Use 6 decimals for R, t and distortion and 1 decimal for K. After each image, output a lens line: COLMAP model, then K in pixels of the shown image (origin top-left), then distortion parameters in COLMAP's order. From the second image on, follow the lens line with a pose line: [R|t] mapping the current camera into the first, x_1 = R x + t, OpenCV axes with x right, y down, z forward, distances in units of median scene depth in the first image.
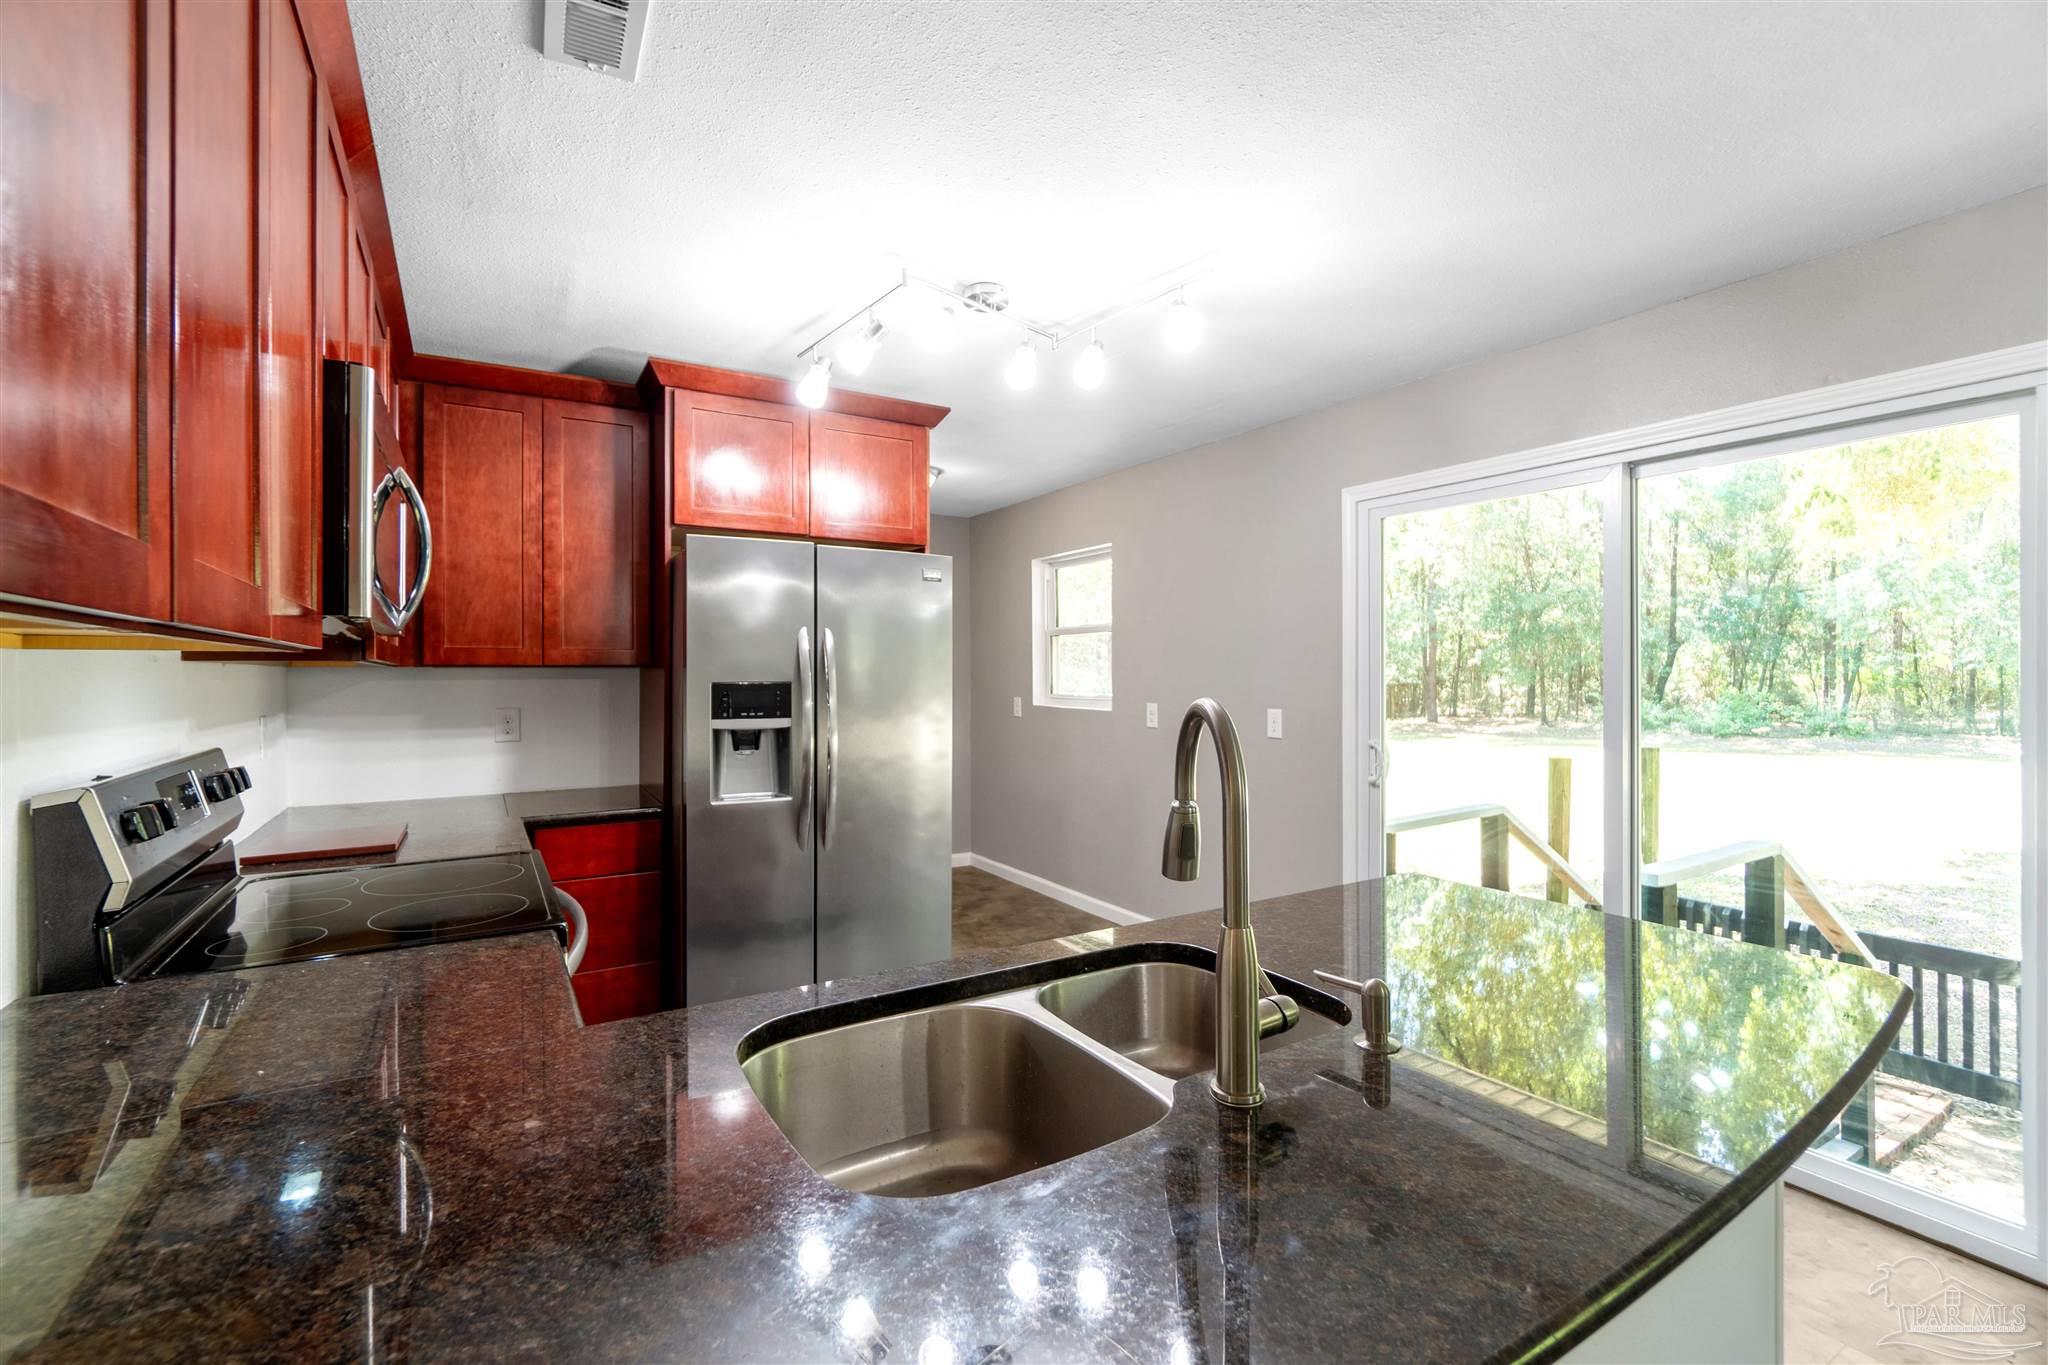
lens RADIAL K [[908.3, 0, 1022.1], [0, 908.3, 675.9], [0, 0, 1]] dist [-0.002745, 0.000797]
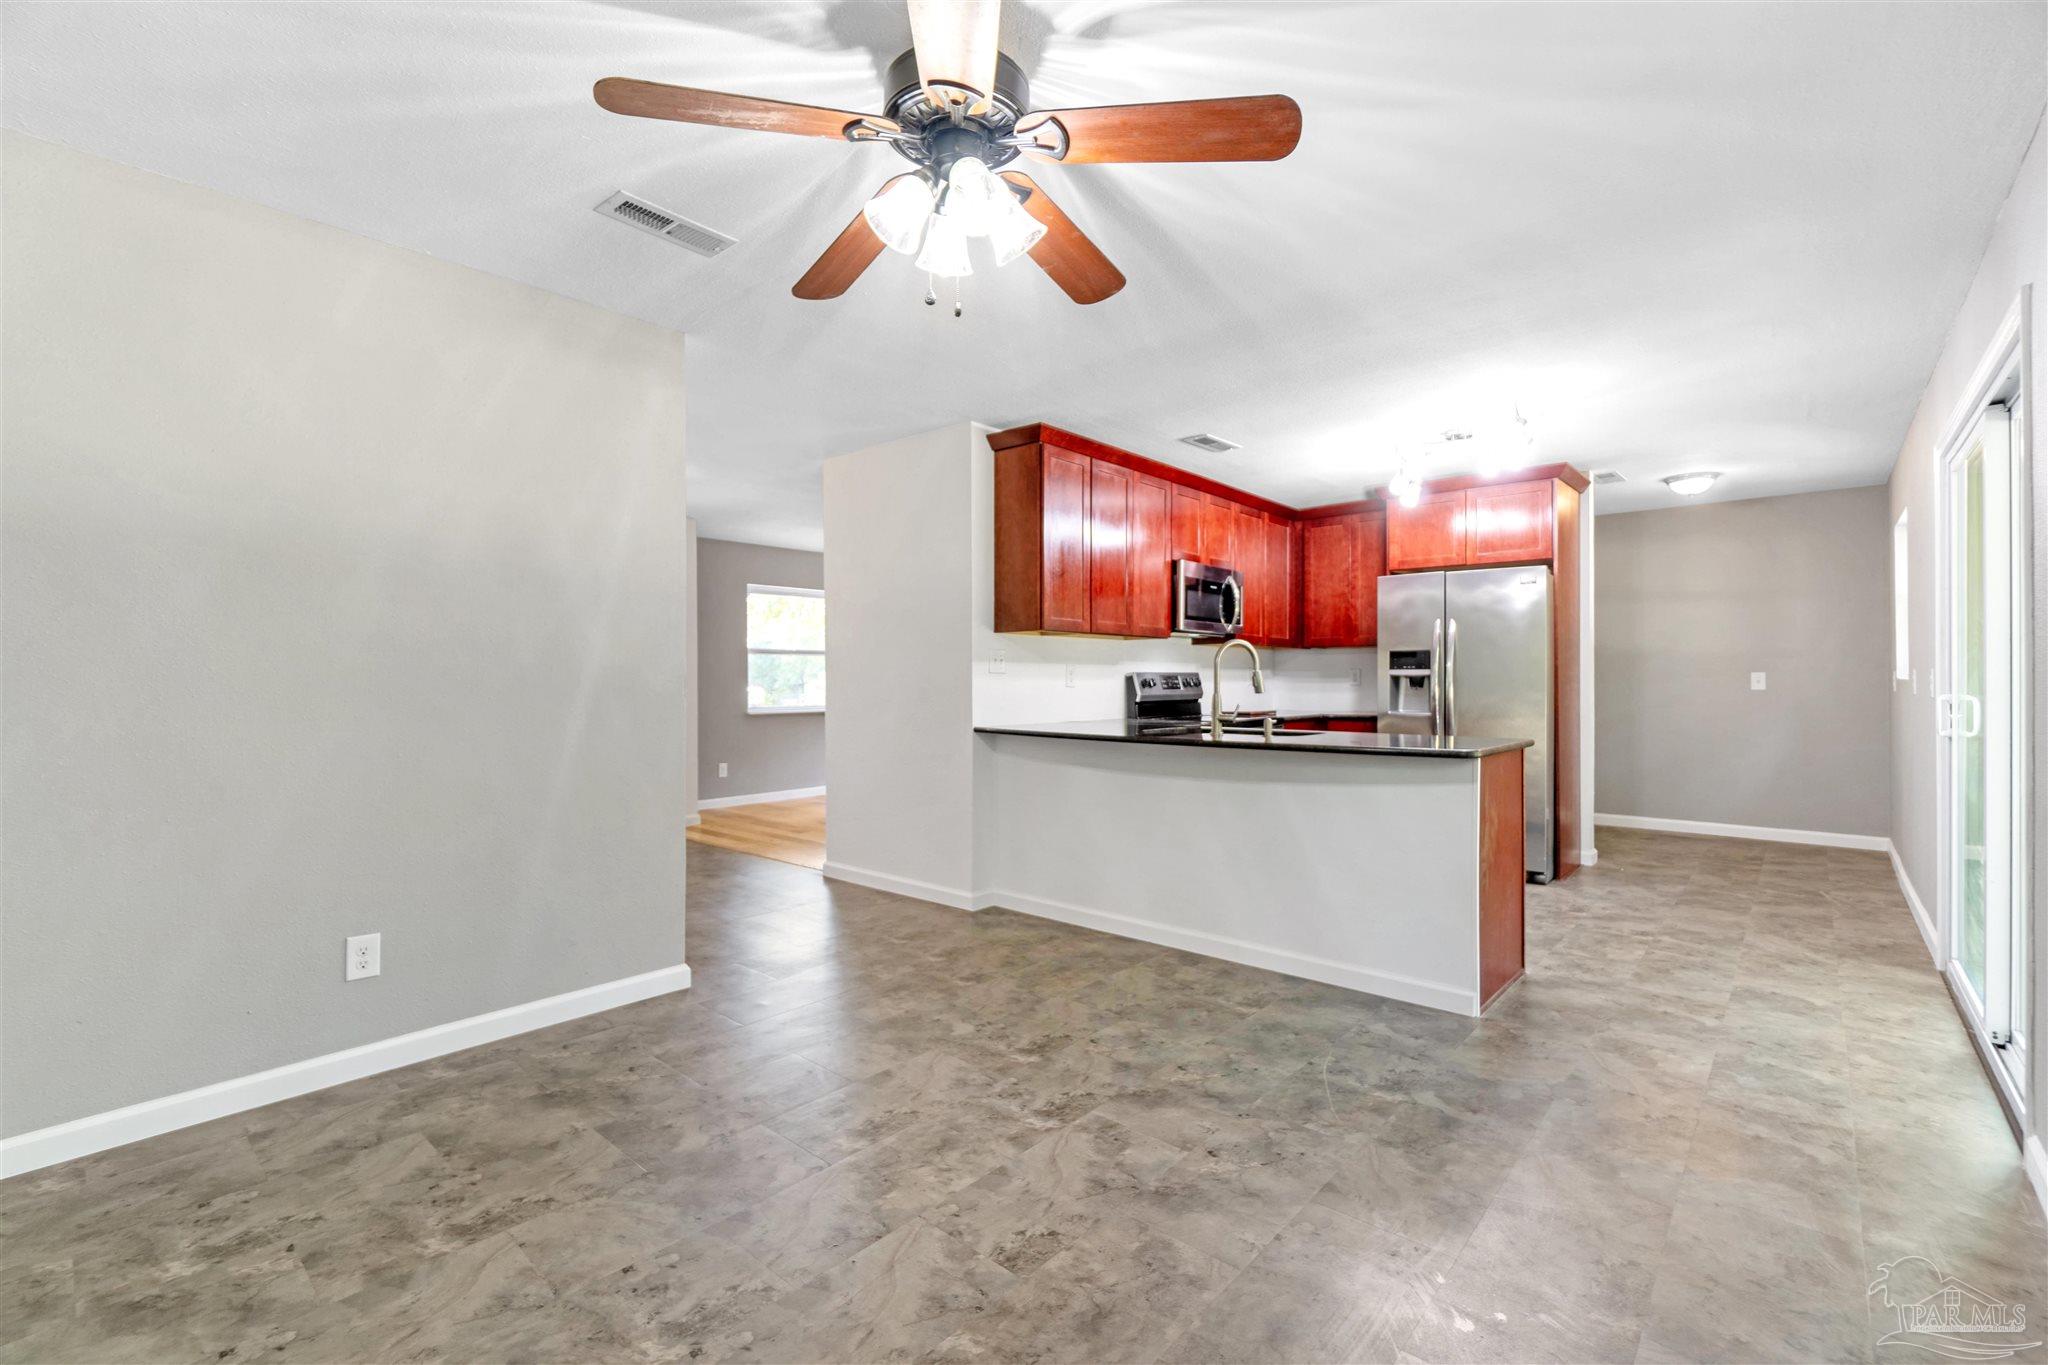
lens RADIAL K [[908.3, 0, 1018.1], [0, 908.3, 683.7], [0, 0, 1]] dist [-0.002745, 0.000797]
pose [[0.293400, 0.003506, -0.955983, 1.257160], [-0.000473, 0.999994, 0.003522, 0.069968], [0.955990, -0.000581, 0.293400, -0.333548]]
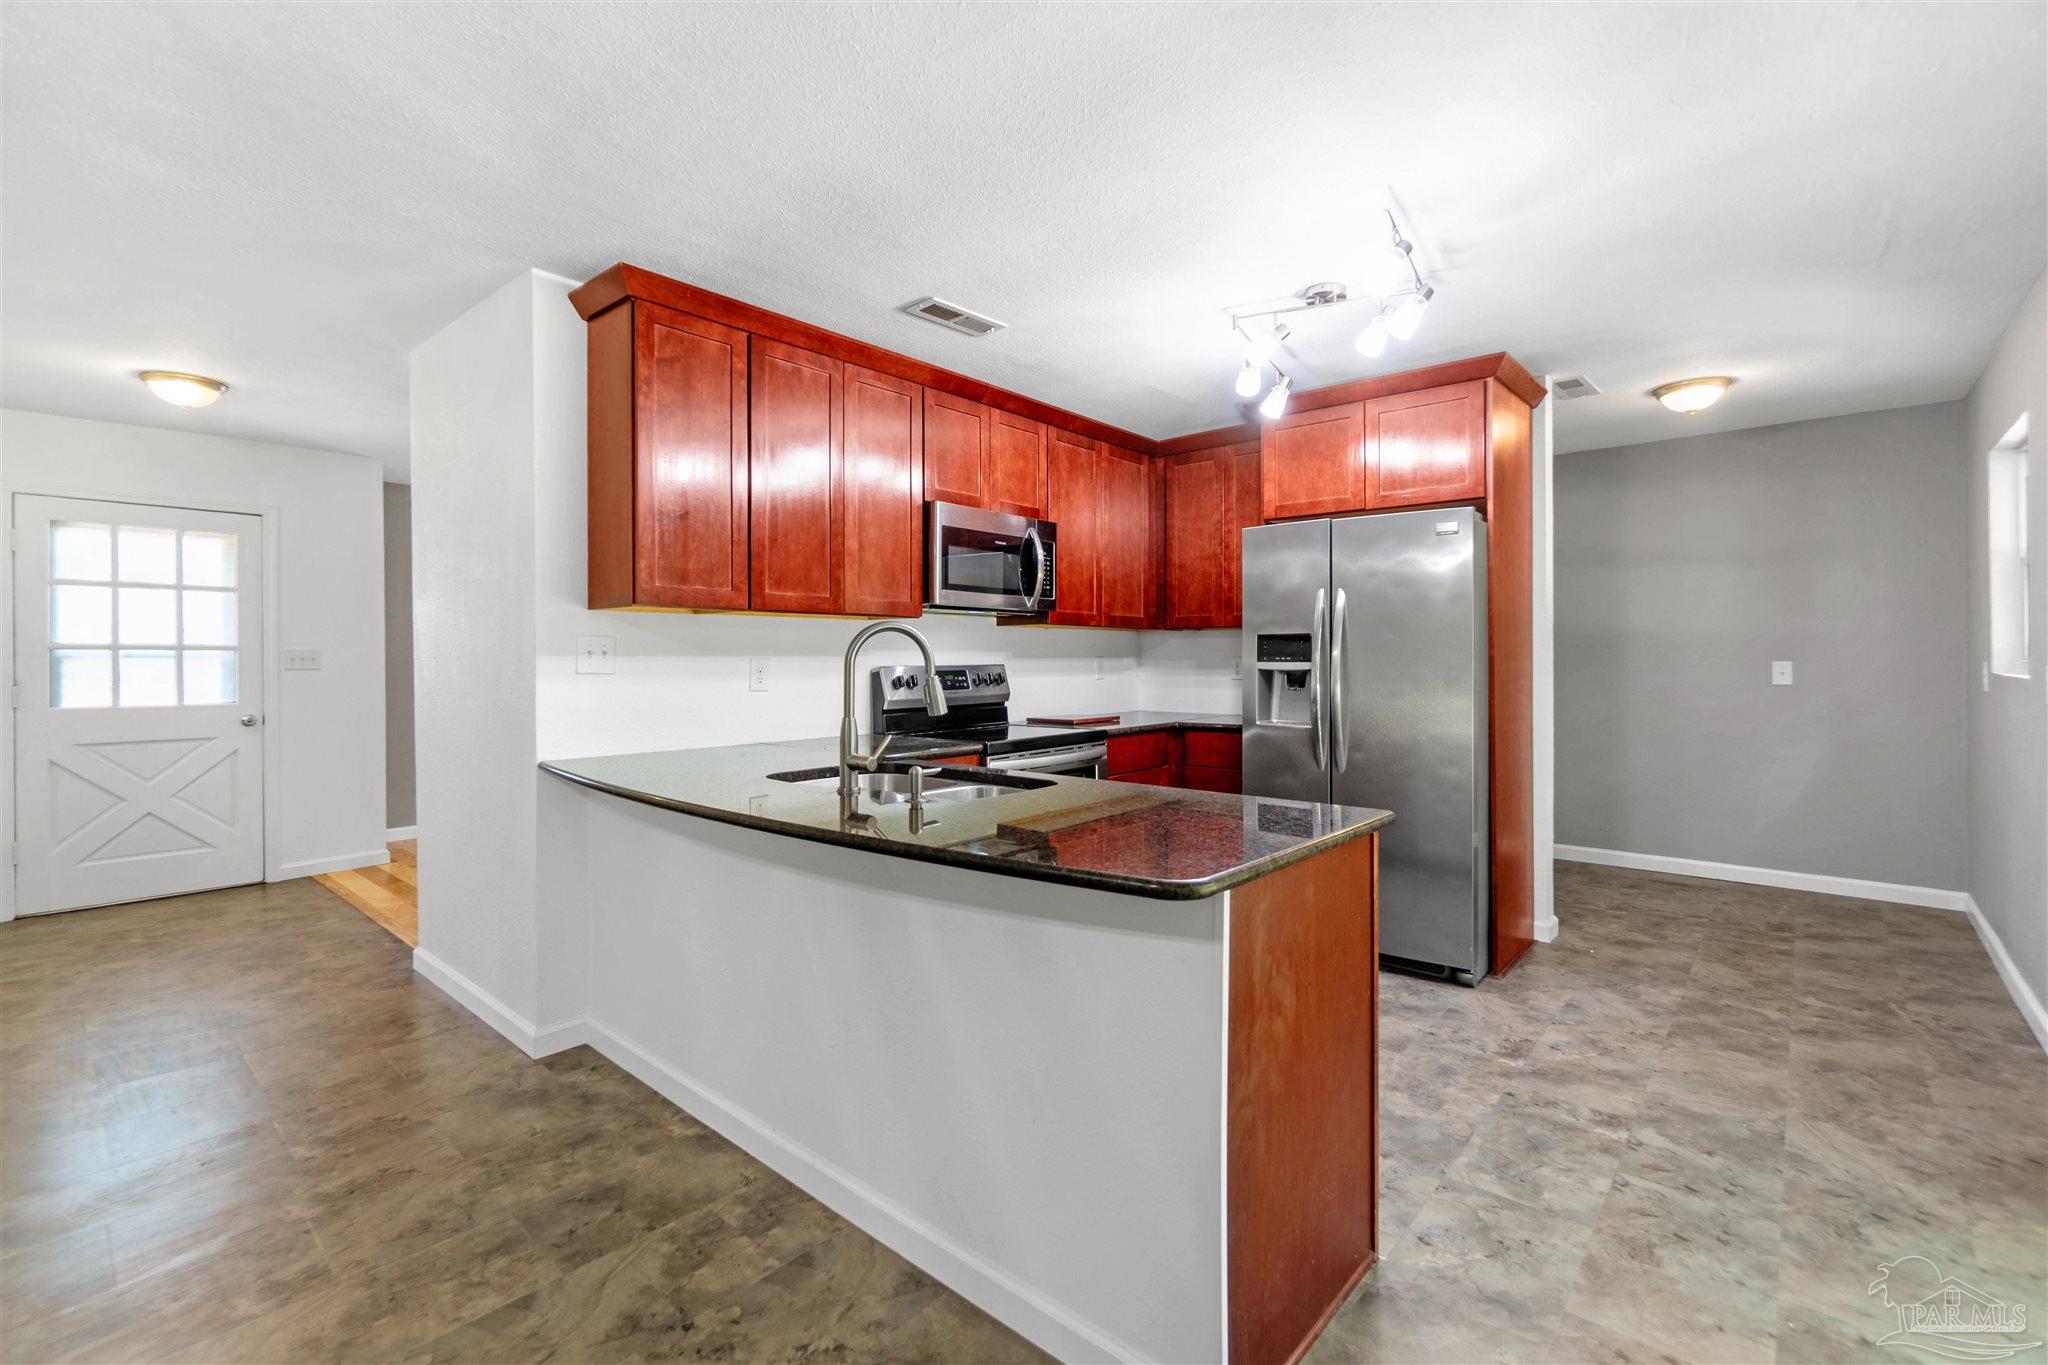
lens RADIAL K [[908.3, 0, 1016.4], [0, 908.3, 661.5], [0, 0, 1]] dist [-0.002745, 0.000797]
pose [[0.293792, 0.004884, -0.955857, 0.828911], [0.001239, 0.999984, 0.005490, 0.039562], [0.955868, -0.002797, 0.293782, 0.241920]]
